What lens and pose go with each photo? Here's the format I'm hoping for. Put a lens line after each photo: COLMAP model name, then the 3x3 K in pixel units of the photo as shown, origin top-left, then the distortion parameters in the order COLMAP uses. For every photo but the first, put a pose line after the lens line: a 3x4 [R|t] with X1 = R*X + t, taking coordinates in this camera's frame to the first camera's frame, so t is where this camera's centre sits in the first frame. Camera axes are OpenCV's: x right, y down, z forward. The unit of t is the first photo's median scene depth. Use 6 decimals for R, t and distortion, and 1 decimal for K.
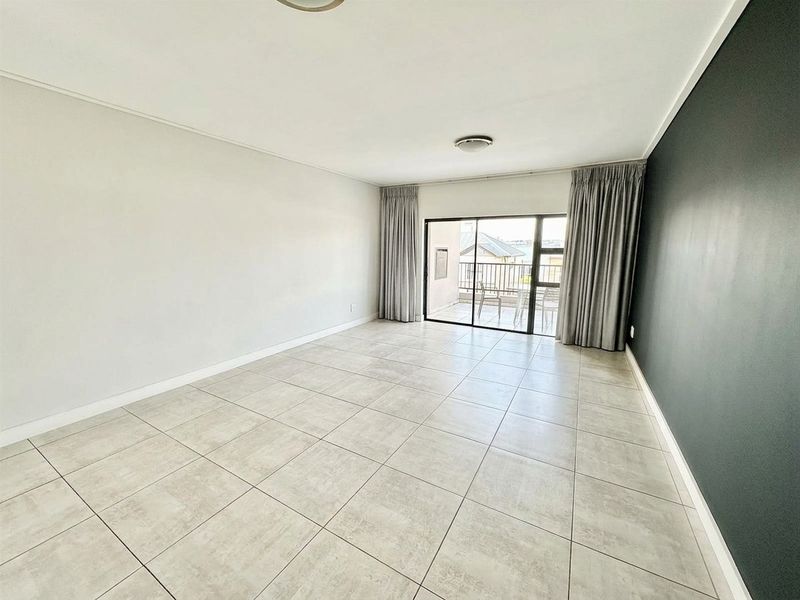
lens RADIAL K [[320.5, 0, 400.0], [0, 320.5, 300.0], [0, 0, 1]] dist [-0.002094, 0.000501]
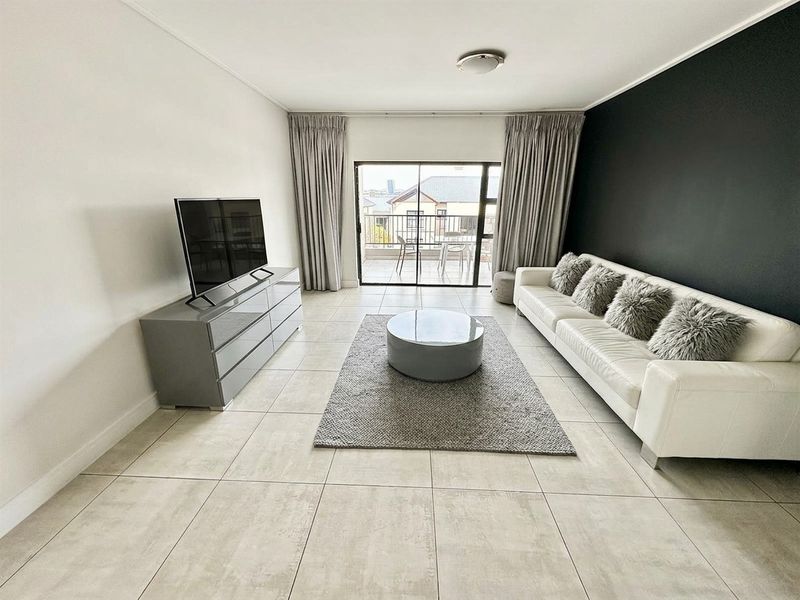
lens RADIAL K [[320.5, 0, 400.0], [0, 320.5, 300.0], [0, 0, 1]] dist [-0.002094, 0.000501]
pose [[0.882687, -0.144085, 0.447330, -0.242191], [0.076590, 0.983220, 0.165565, -0.035605], [-0.463679, -0.111881, 0.878911, 0.208333]]
